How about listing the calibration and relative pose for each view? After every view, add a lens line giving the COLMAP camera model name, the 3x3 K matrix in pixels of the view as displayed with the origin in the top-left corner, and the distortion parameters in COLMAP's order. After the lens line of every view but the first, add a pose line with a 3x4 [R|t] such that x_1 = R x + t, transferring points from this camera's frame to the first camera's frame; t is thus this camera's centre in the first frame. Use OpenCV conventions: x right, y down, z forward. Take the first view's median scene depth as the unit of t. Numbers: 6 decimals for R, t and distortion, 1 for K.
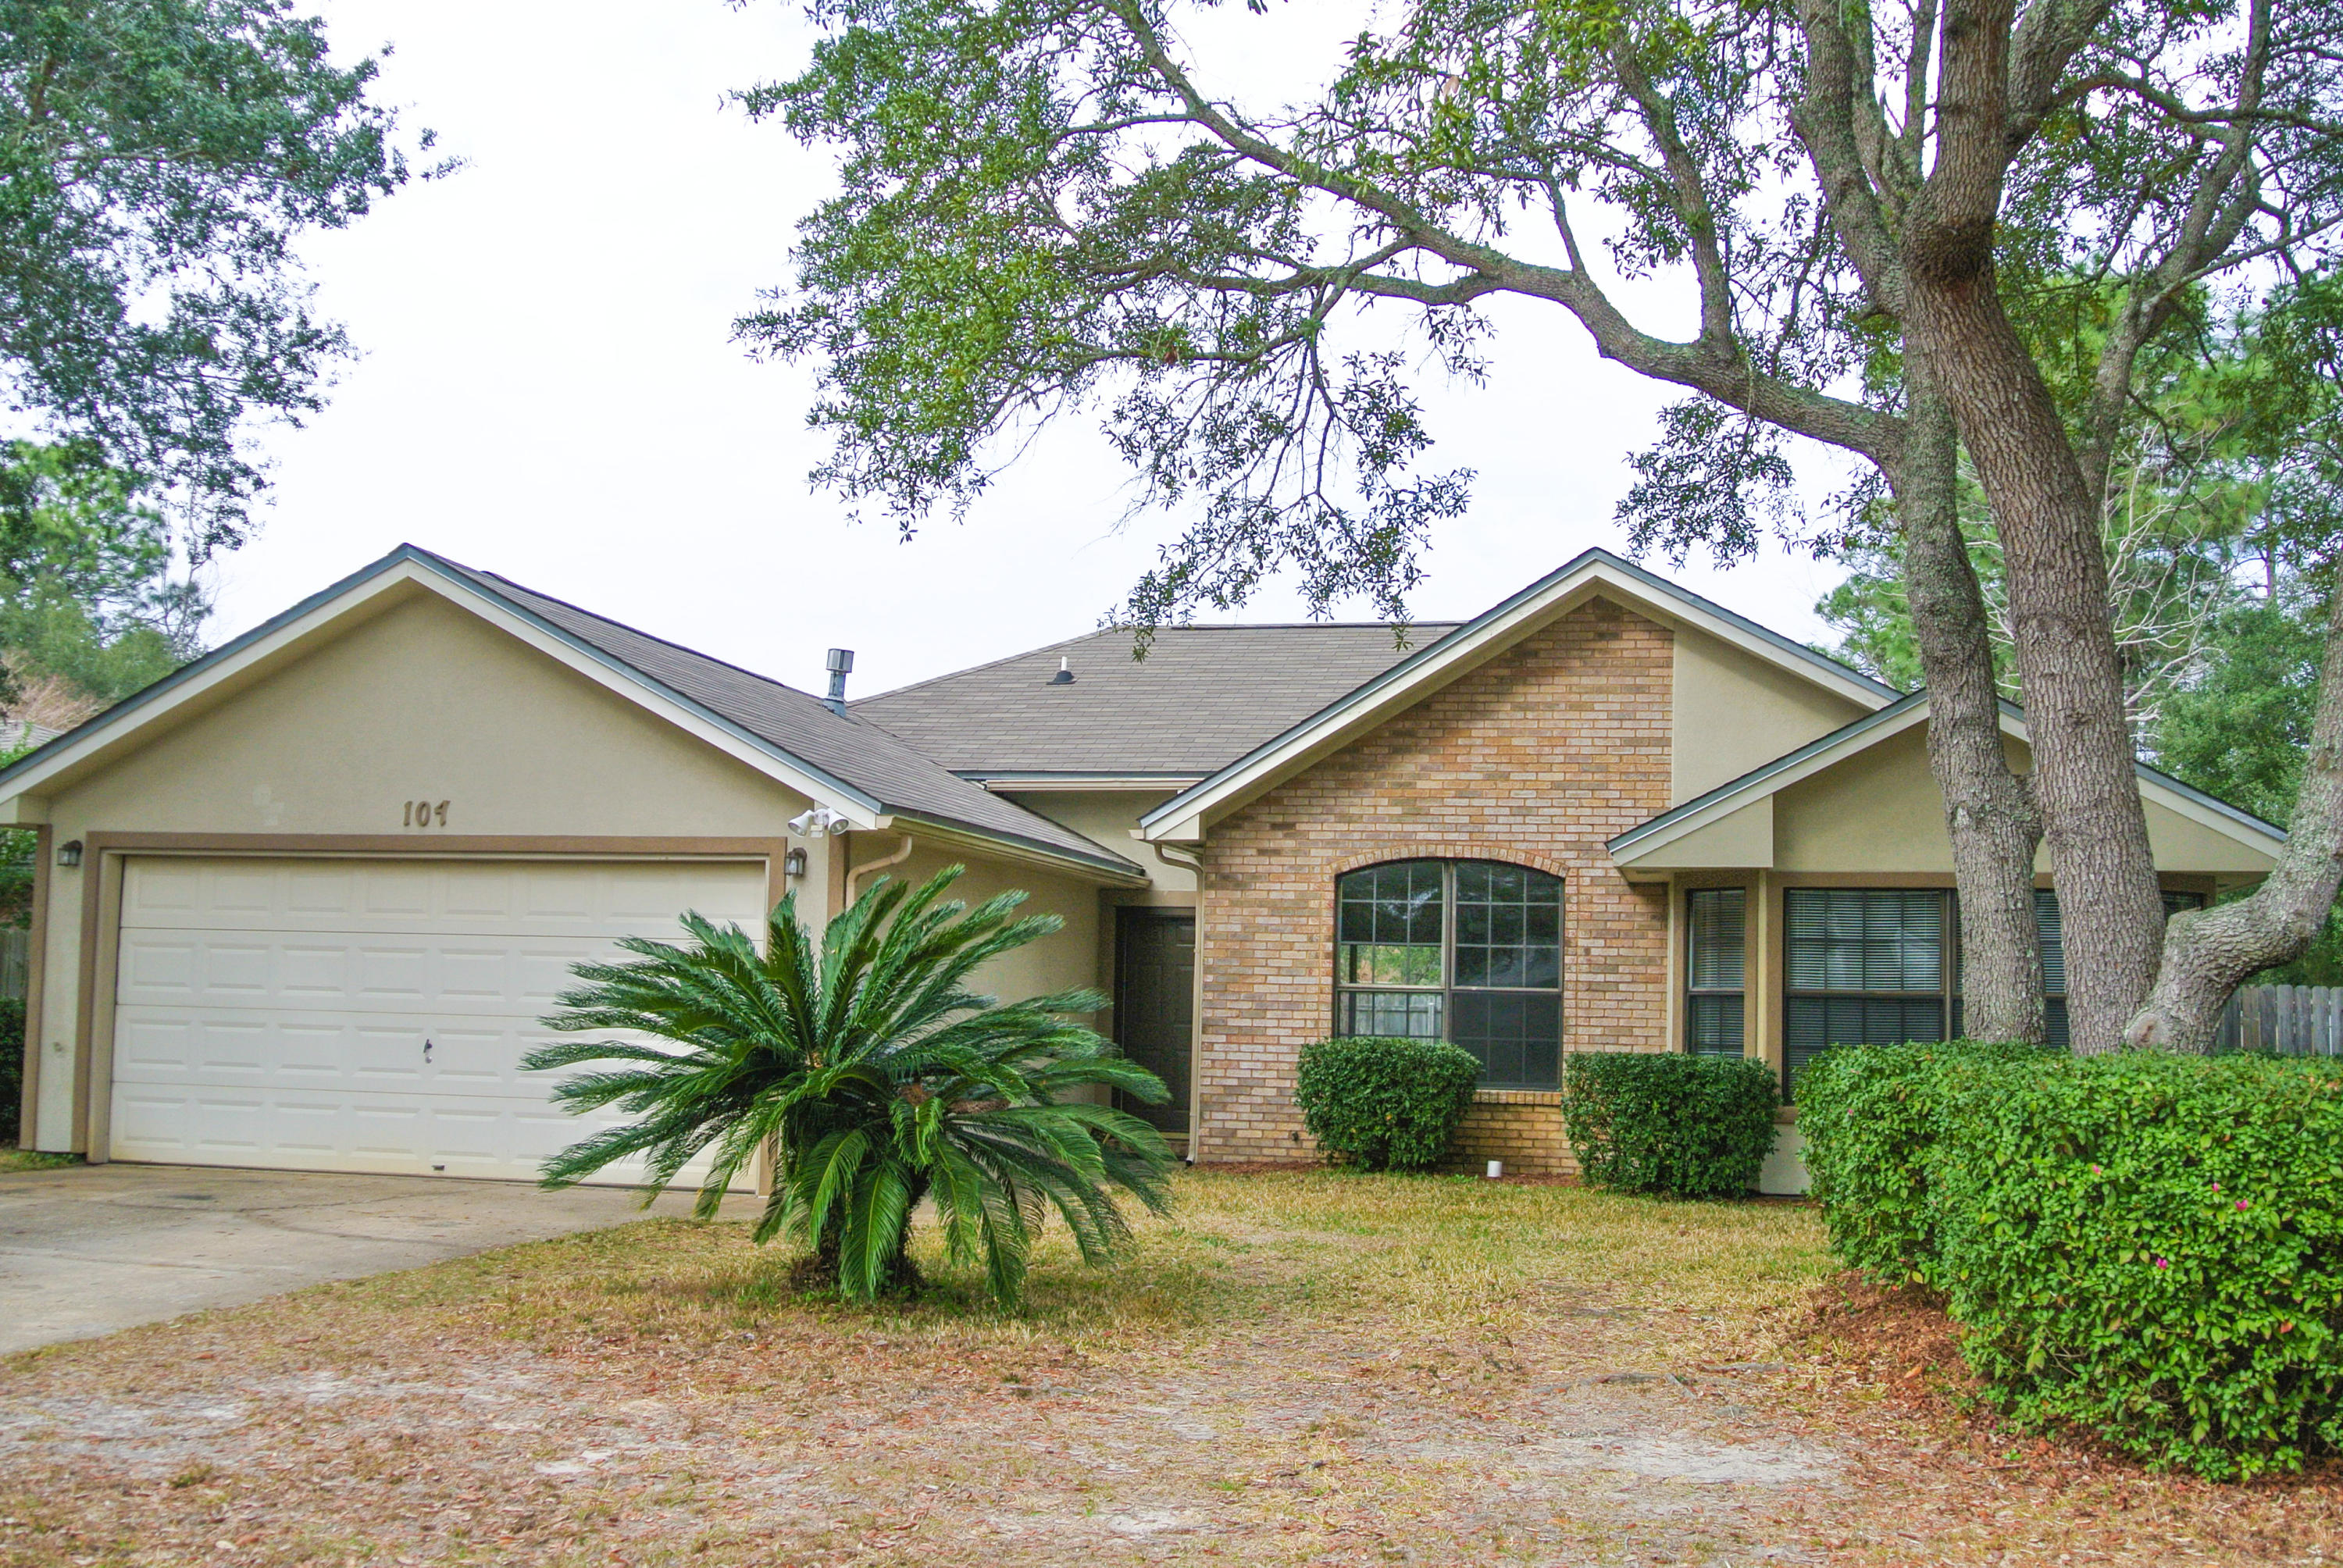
lens RADIAL K [[2605.4, 0, 1171.5], [0, 2605.4, 784.0], [0, 0, 1]] dist [-0.052012, -0.001856]
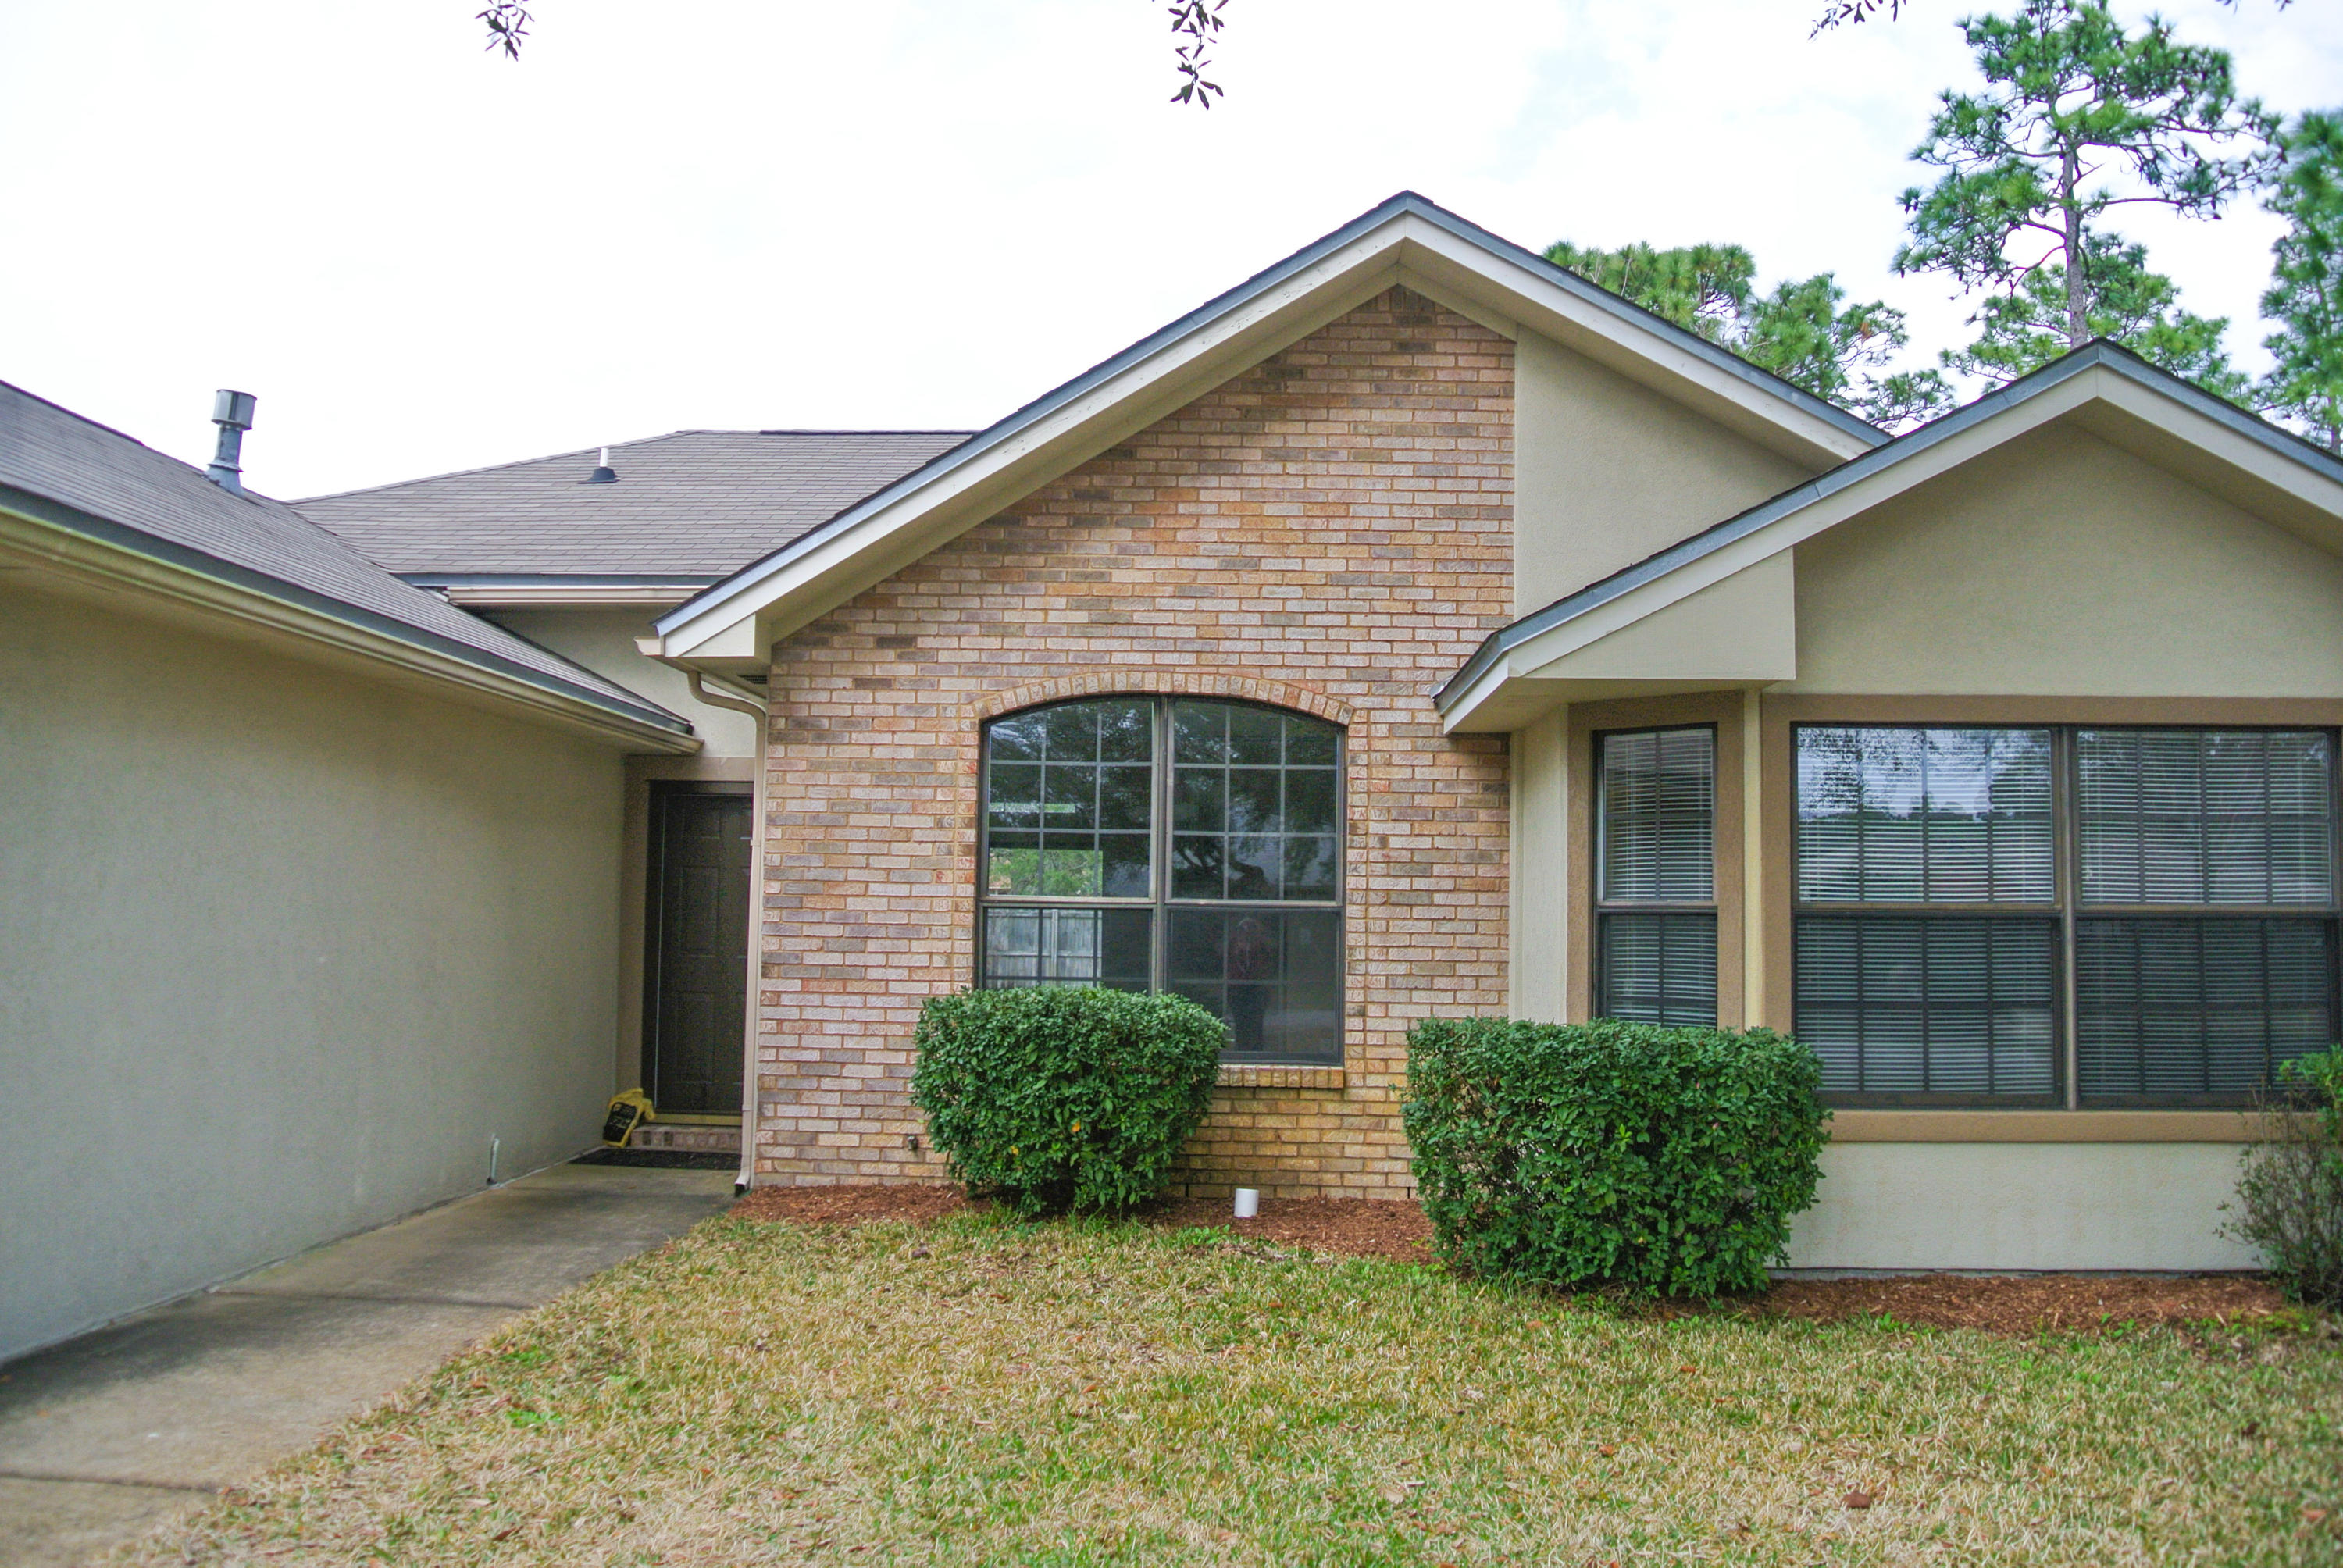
lens RADIAL K [[1788.3, 0, 1171.5], [0, 1788.3, 784.0], [0, 0, 1]] dist [-0.084104, 0.005258]
pose [[0.983286, 0.004572, 0.182010, 0.030706], [-0.007919, 0.999813, 0.017665, 0.042797], [-0.181895, -0.018811, 0.983138, 0.580683]]
